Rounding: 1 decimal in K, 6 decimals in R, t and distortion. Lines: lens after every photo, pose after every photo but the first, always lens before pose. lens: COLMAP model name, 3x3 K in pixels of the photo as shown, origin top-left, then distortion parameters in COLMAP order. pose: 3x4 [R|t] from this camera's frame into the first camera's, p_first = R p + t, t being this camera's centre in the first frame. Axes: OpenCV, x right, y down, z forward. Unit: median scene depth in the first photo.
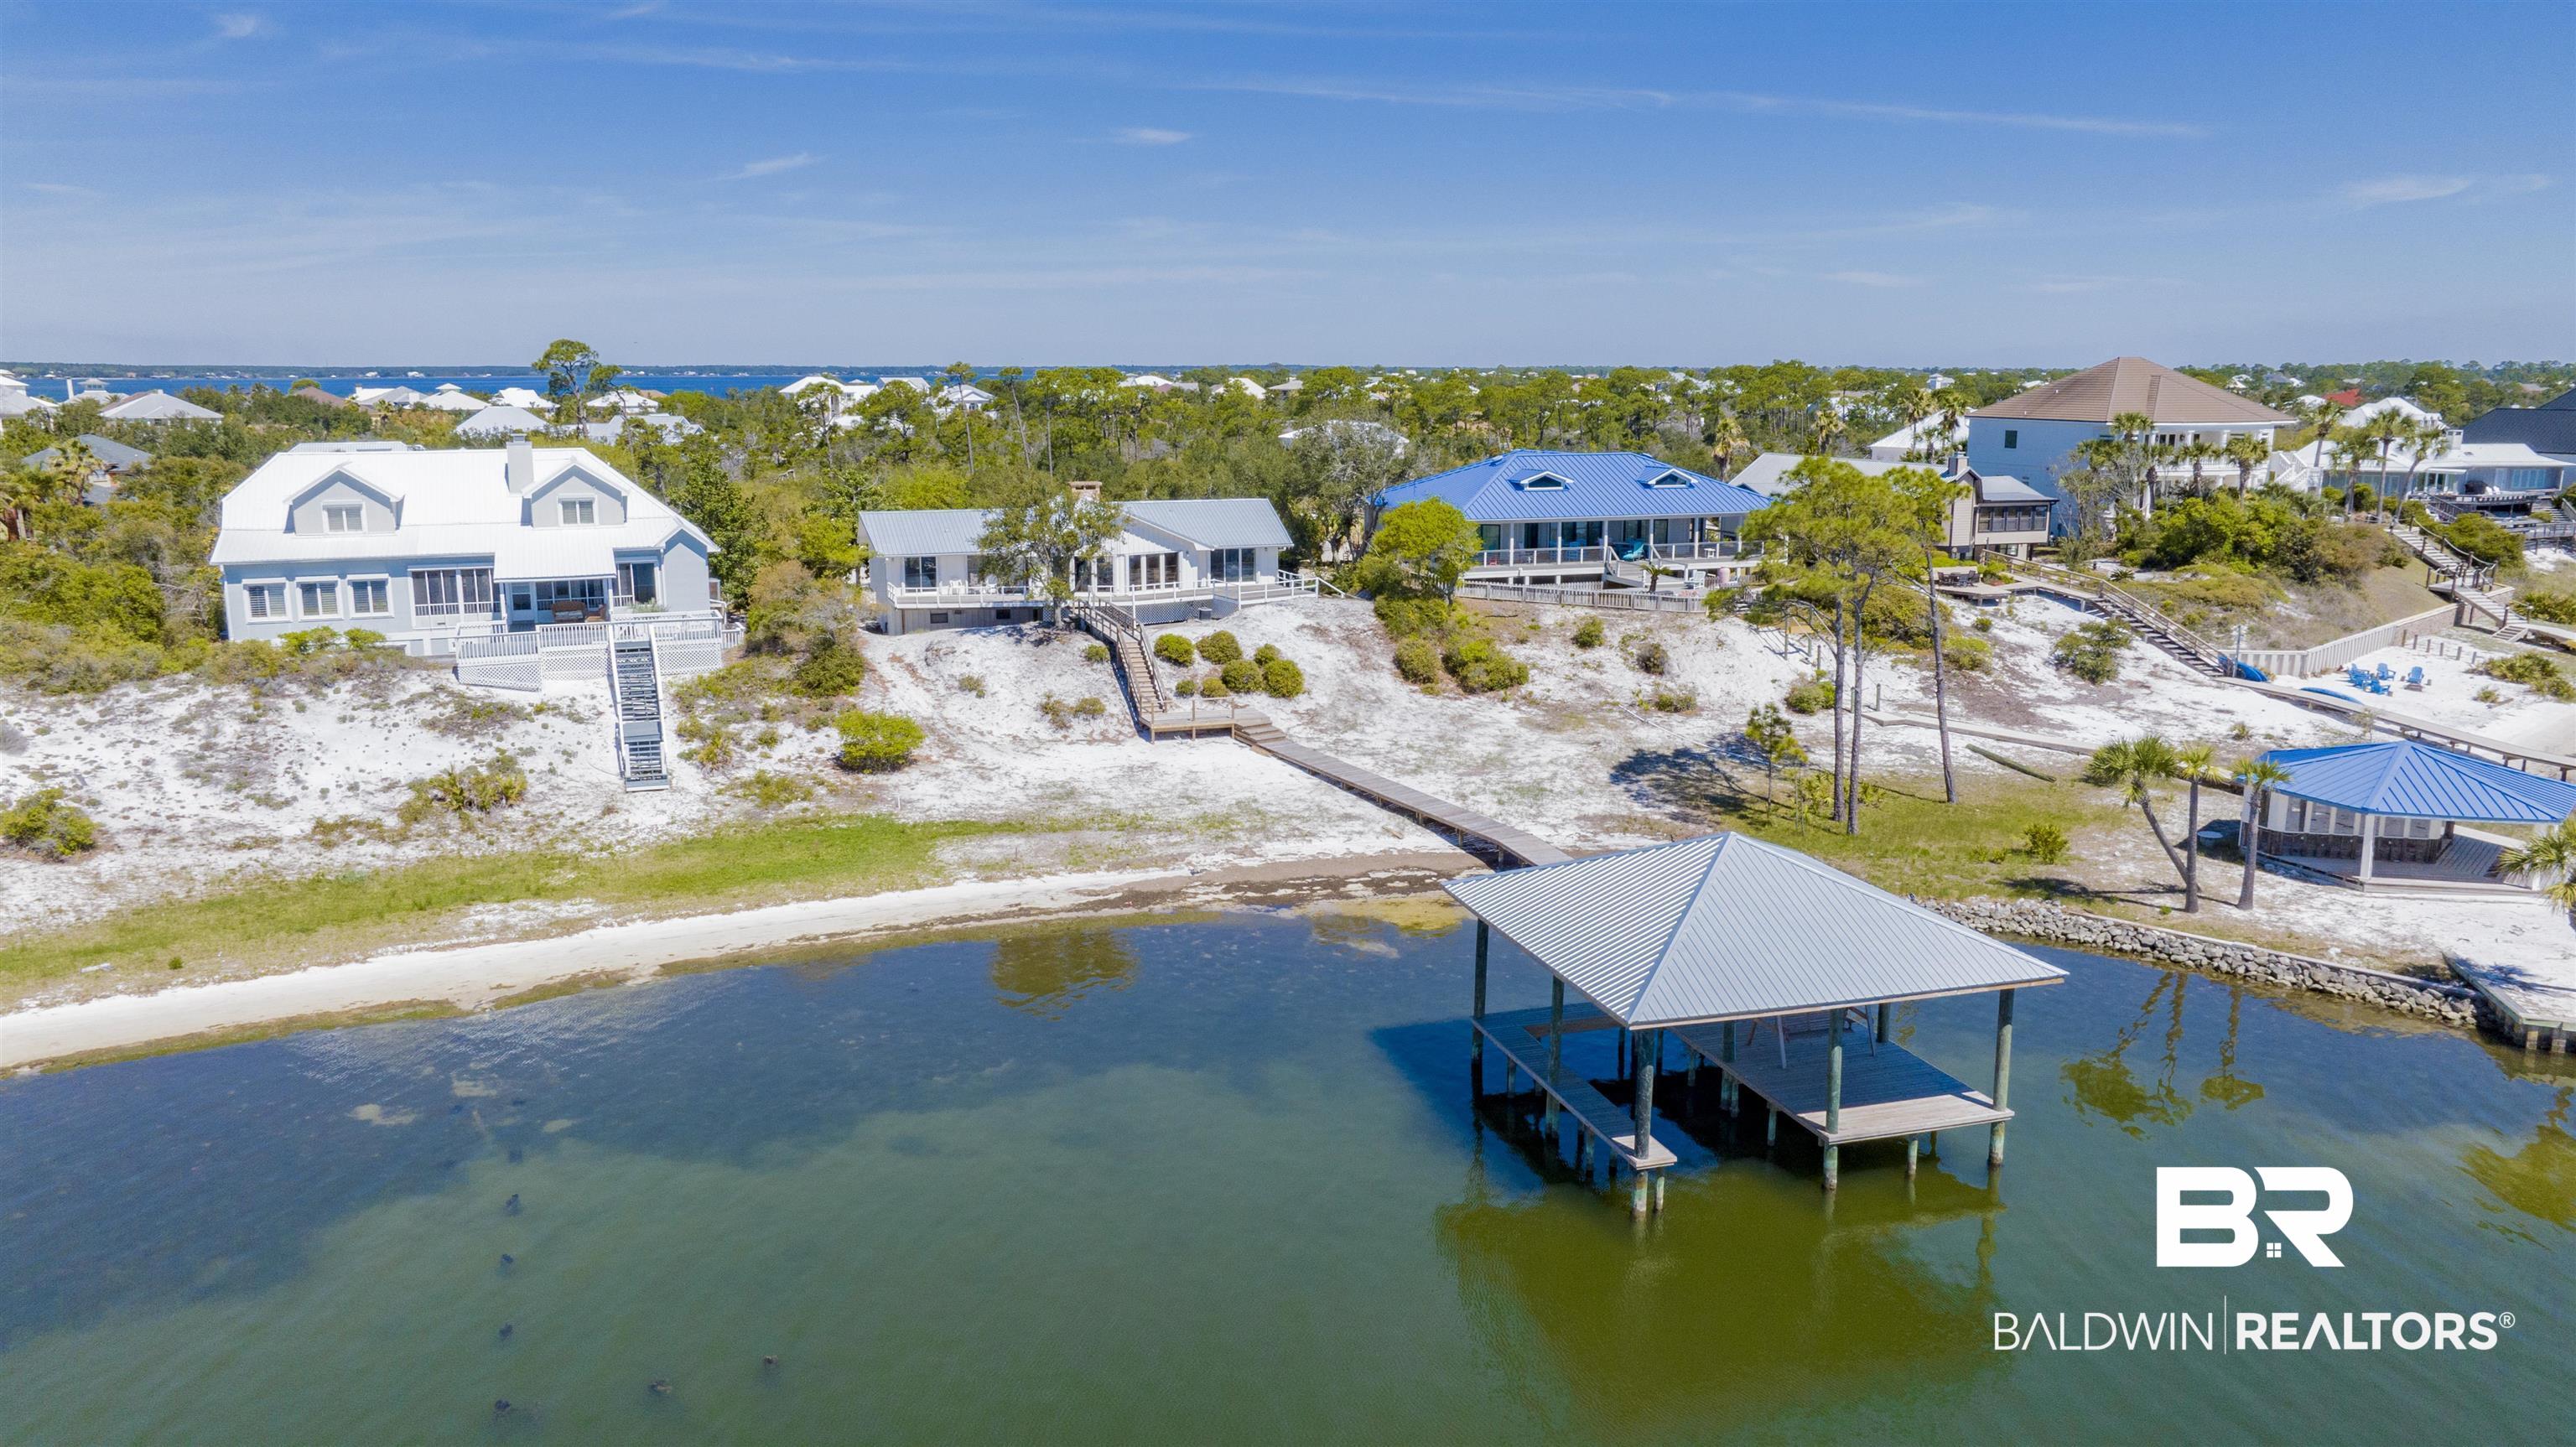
lens RADIAL K [[1876.2, 0, 1297.8], [0, 1876.2, 718.3], [0, 0, 1]] dist [-0.020328, 0.023071]
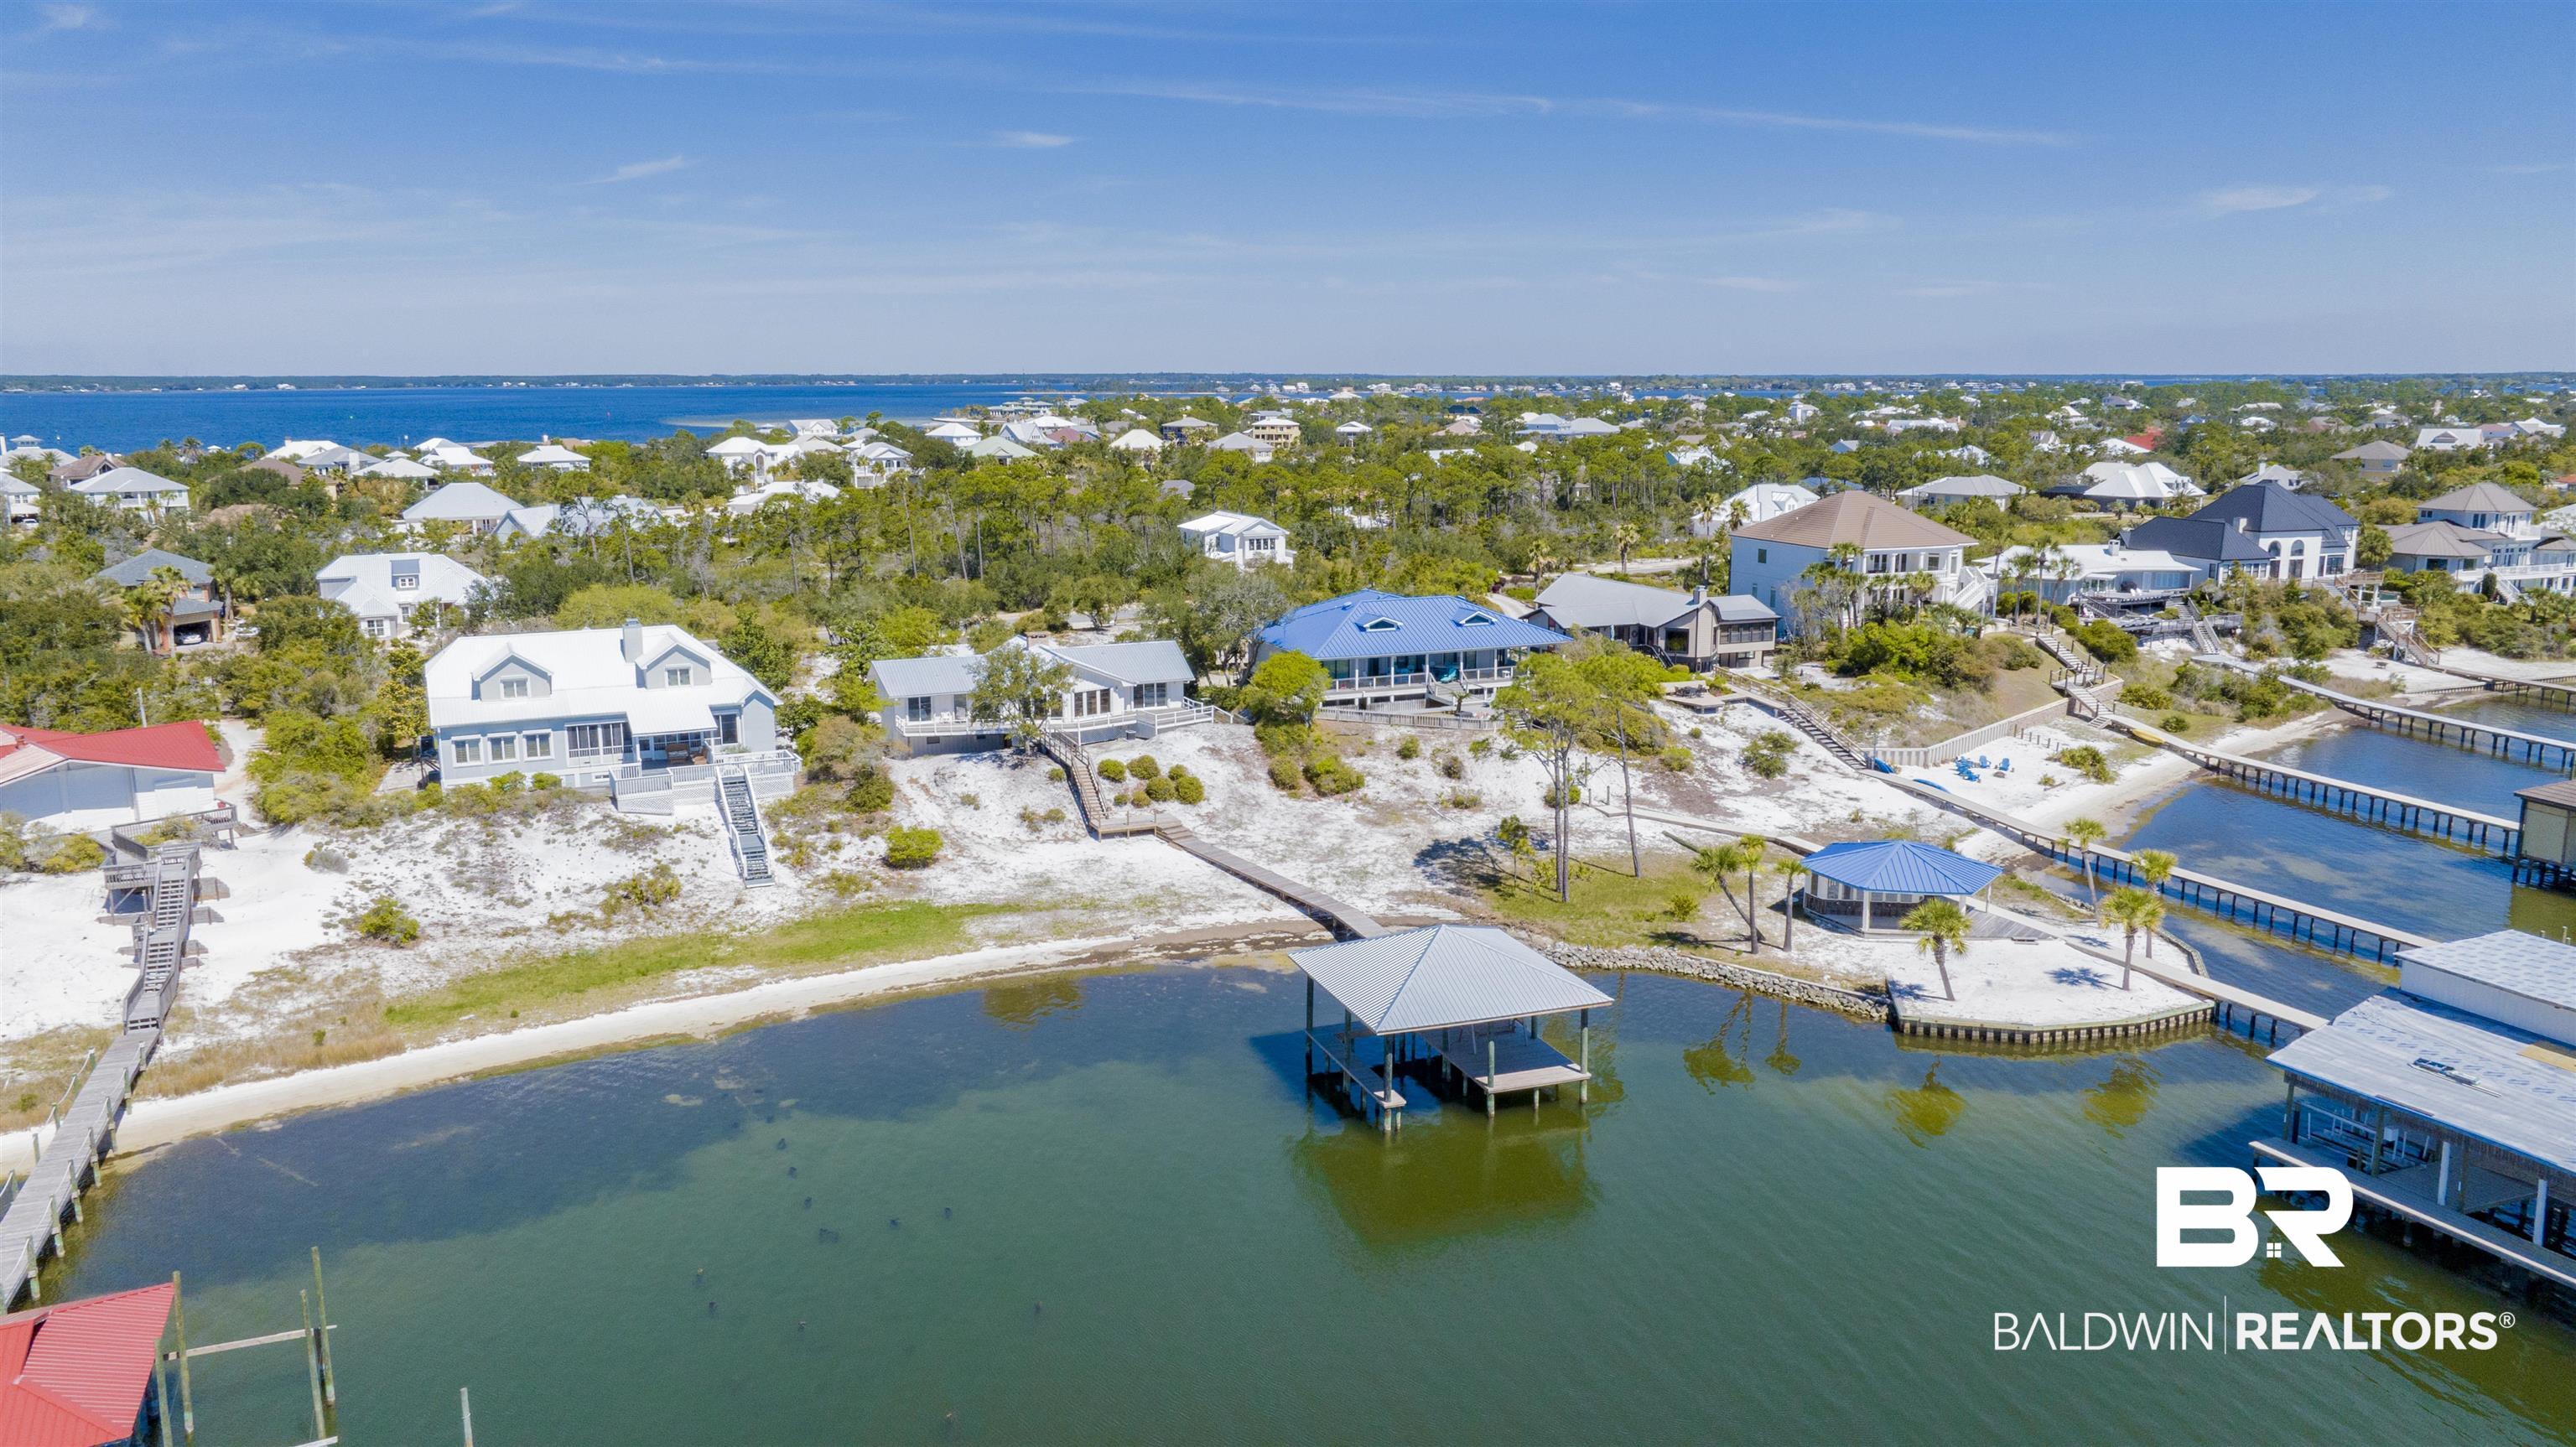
lens RADIAL K [[1876.2, 0, 1282.0], [0, 1876.2, 725.1], [0, 0, 1]] dist [-0.020328, 0.023071]
pose [[0.998752, -0.015293, 0.047553, -0.004978], [0.015273, 0.999883, 0.000783, -0.075147], [-0.047559, -0.000055, 0.998868, -0.444589]]
